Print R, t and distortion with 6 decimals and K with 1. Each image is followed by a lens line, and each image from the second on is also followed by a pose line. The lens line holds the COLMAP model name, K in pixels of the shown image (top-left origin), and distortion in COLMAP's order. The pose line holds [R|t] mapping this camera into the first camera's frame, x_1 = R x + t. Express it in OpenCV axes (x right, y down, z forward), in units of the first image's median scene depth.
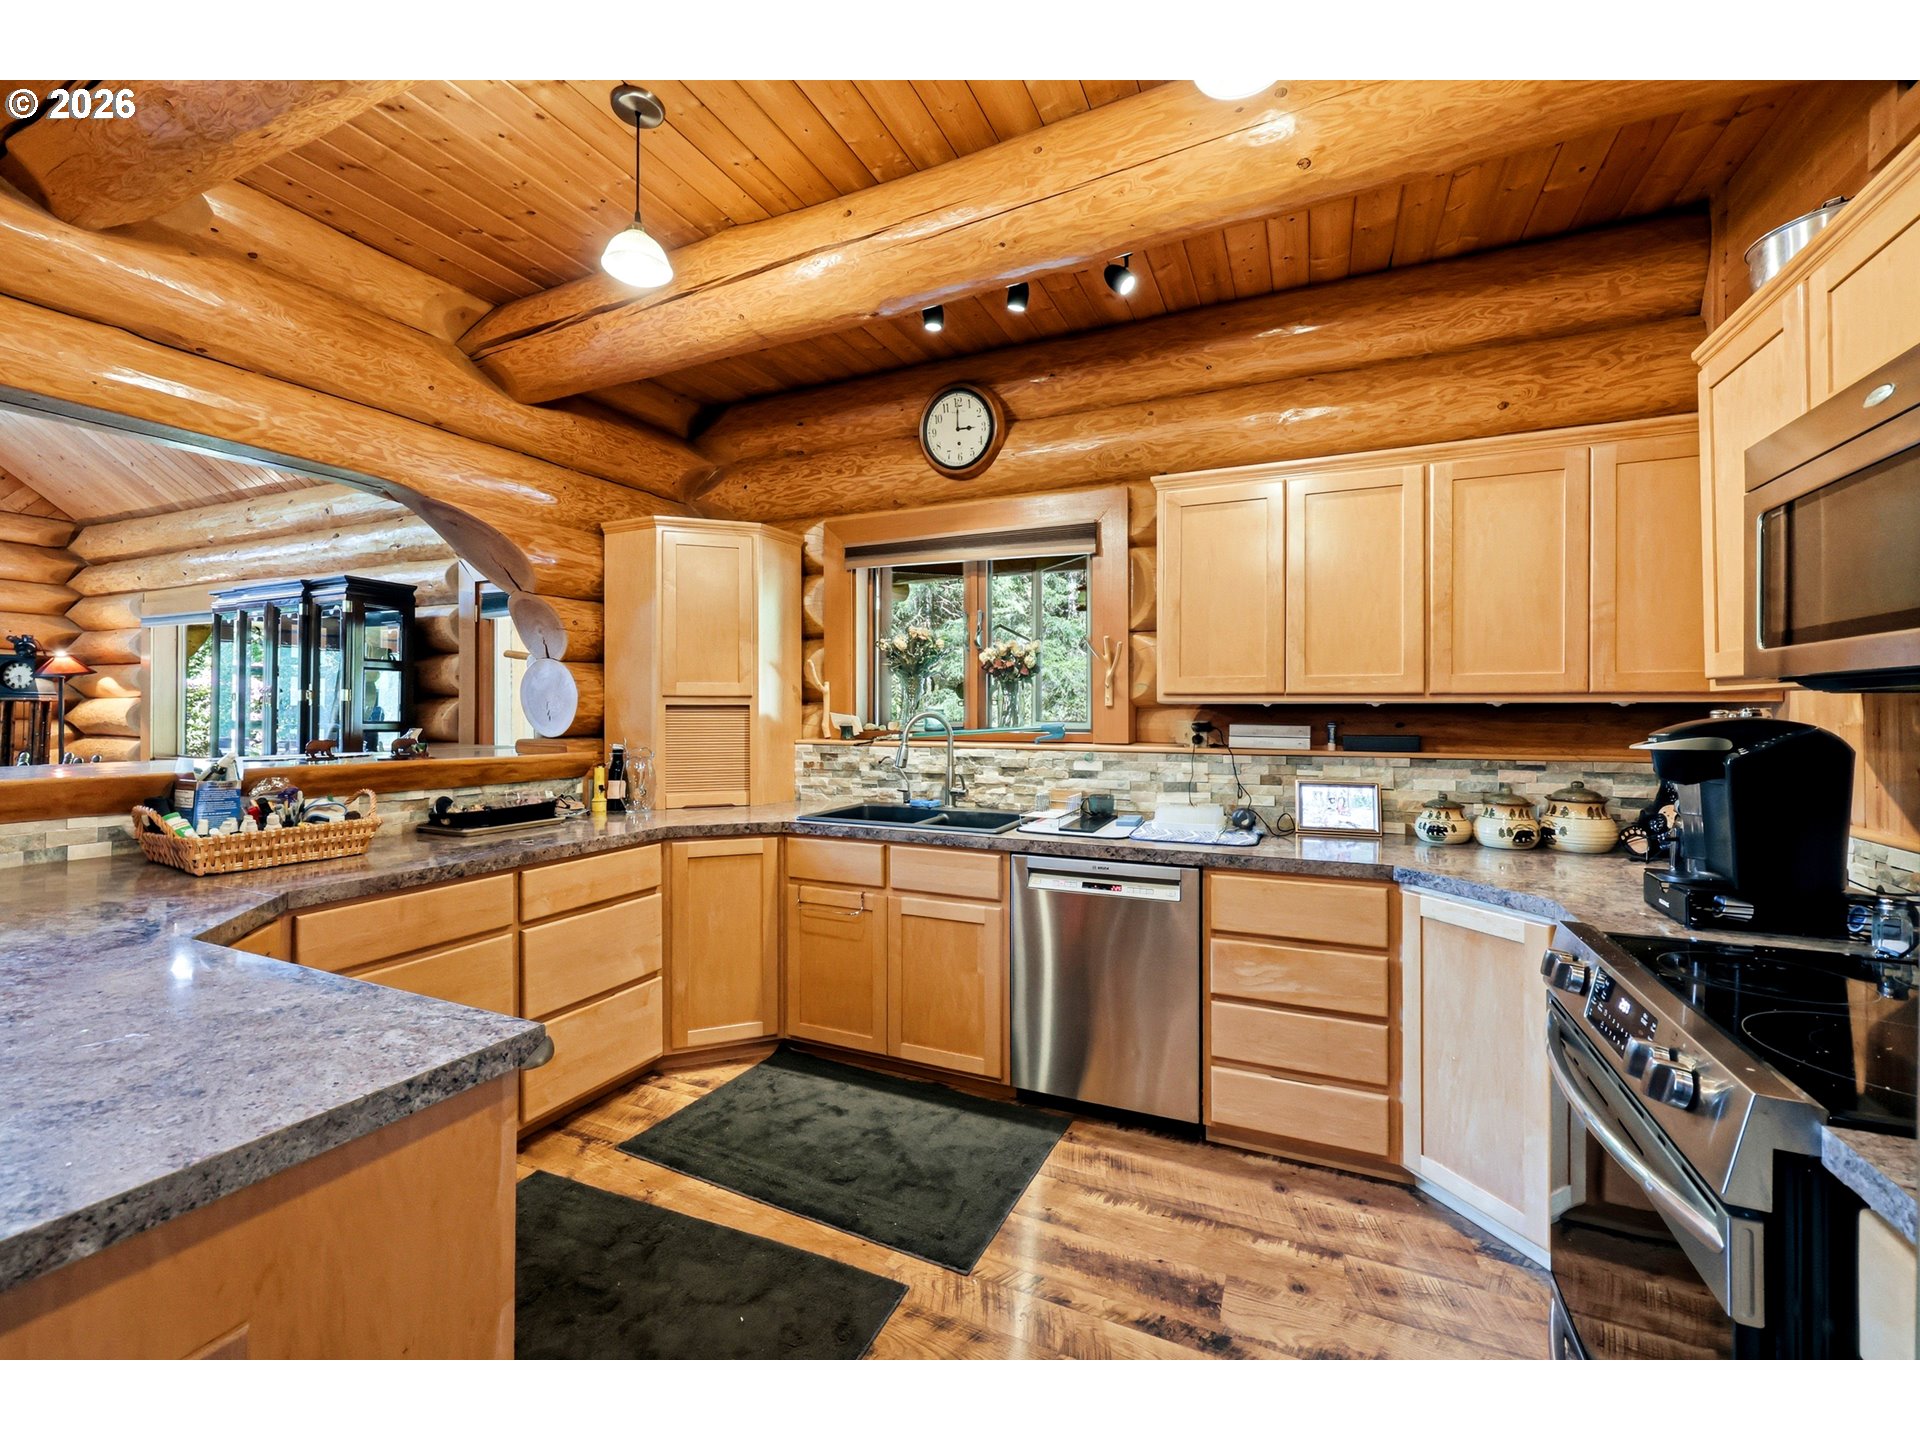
lens RADIAL K [[783.5, 0, 960.7], [0, 783.5, 713.2], [0, 0, 1]] dist [0.001583, -0.000414]
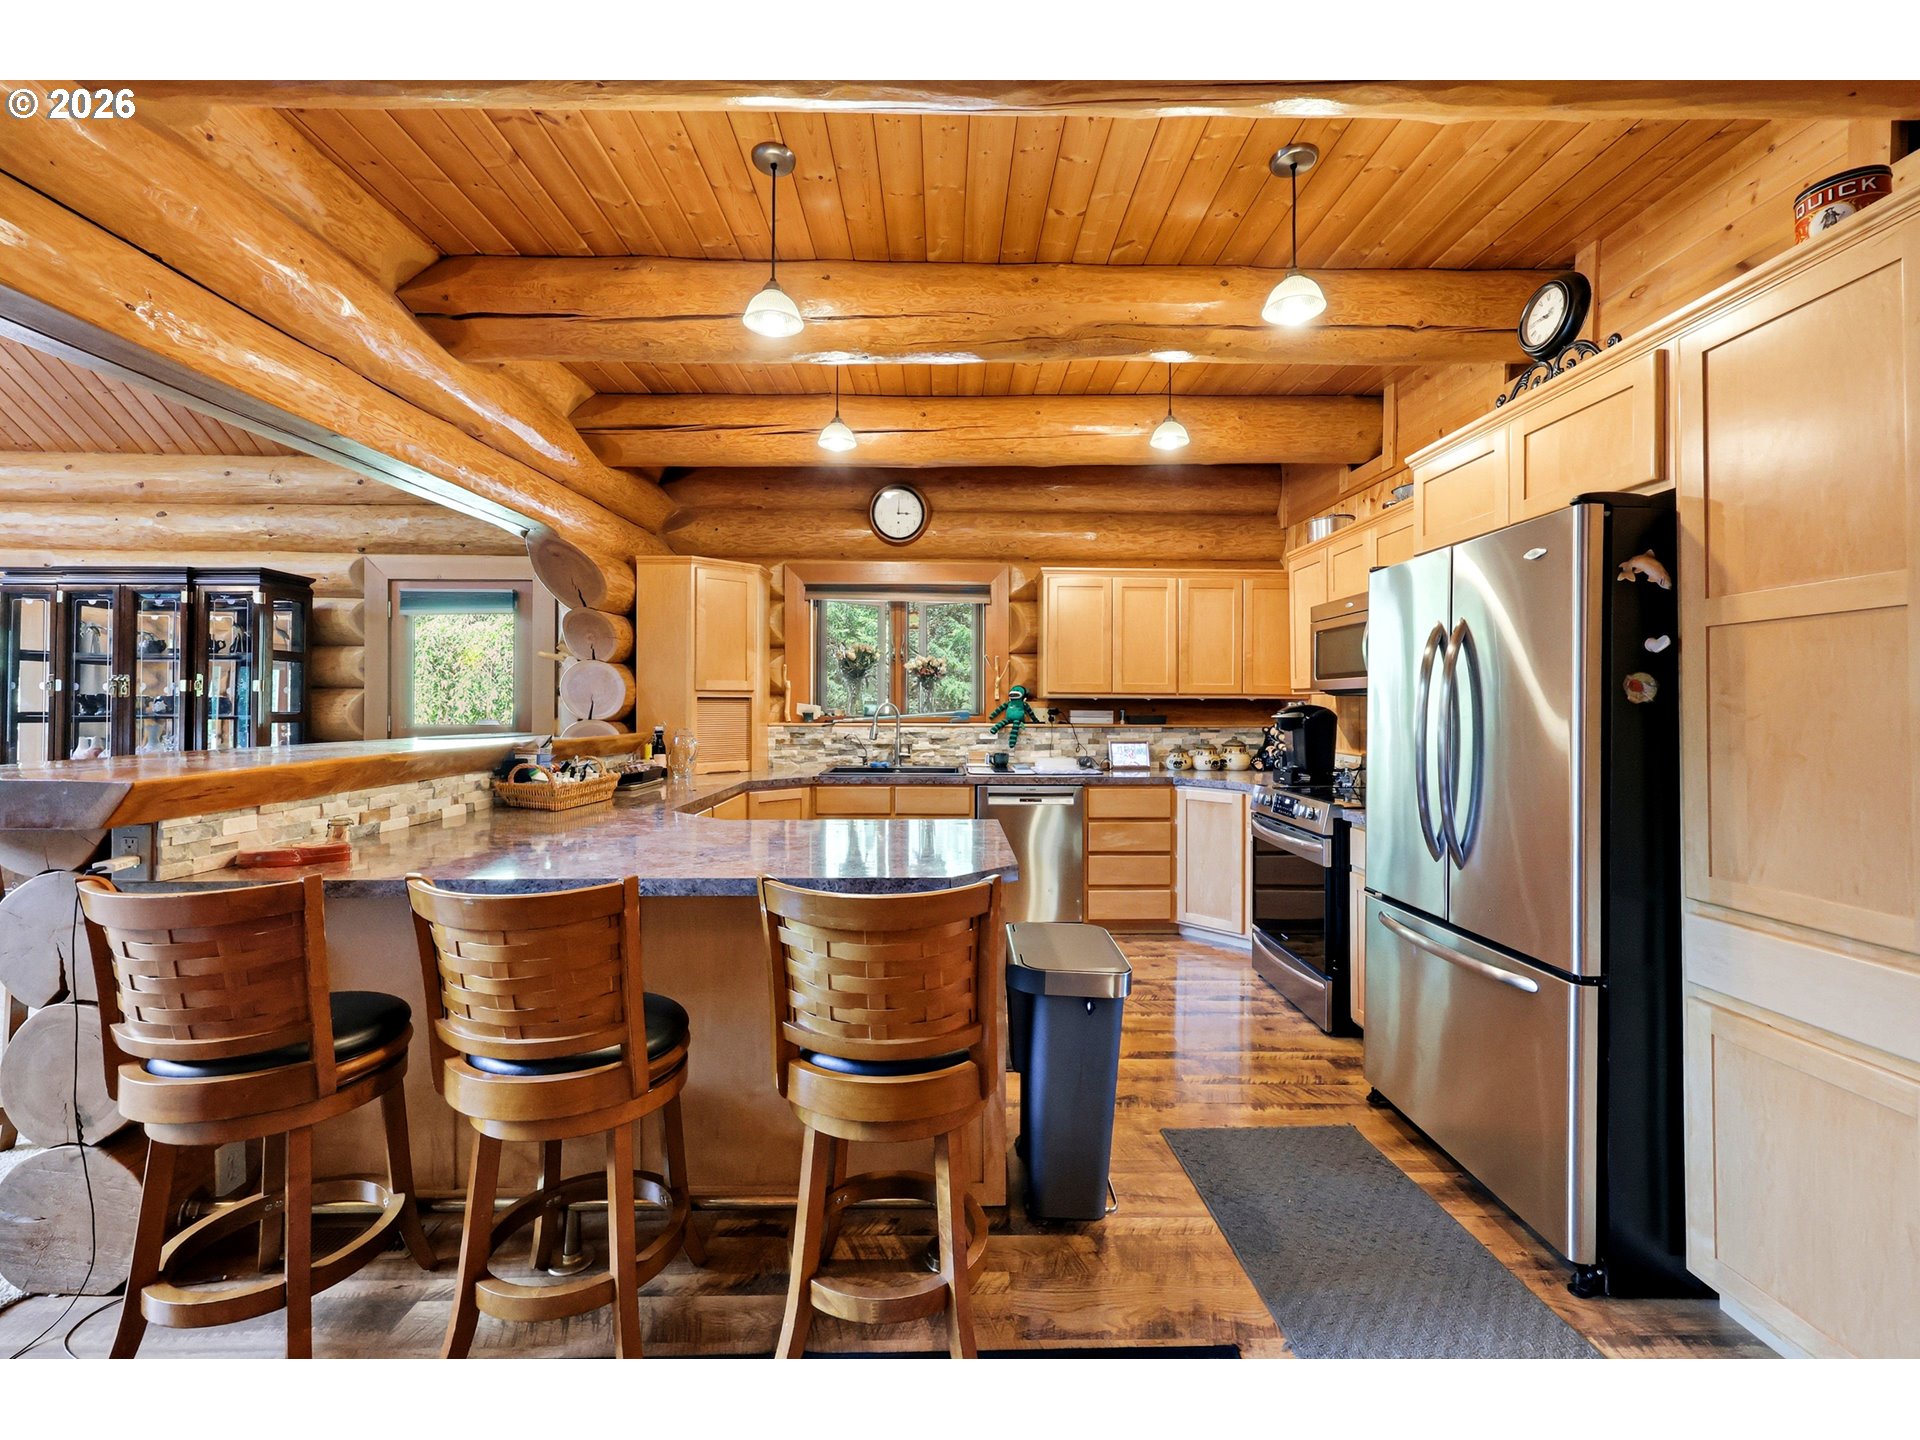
lens RADIAL K [[783.5, 0, 958.6], [0, 783.5, 708.3], [0, 0, 1]] dist [0.001583, -0.000414]
pose [[0.905007, -0.000697, 0.425396, -0.608511], [-0.000233, 0.999998, 0.002134, 0.006491], [-0.425396, -0.002030, 0.905005, -0.455099]]
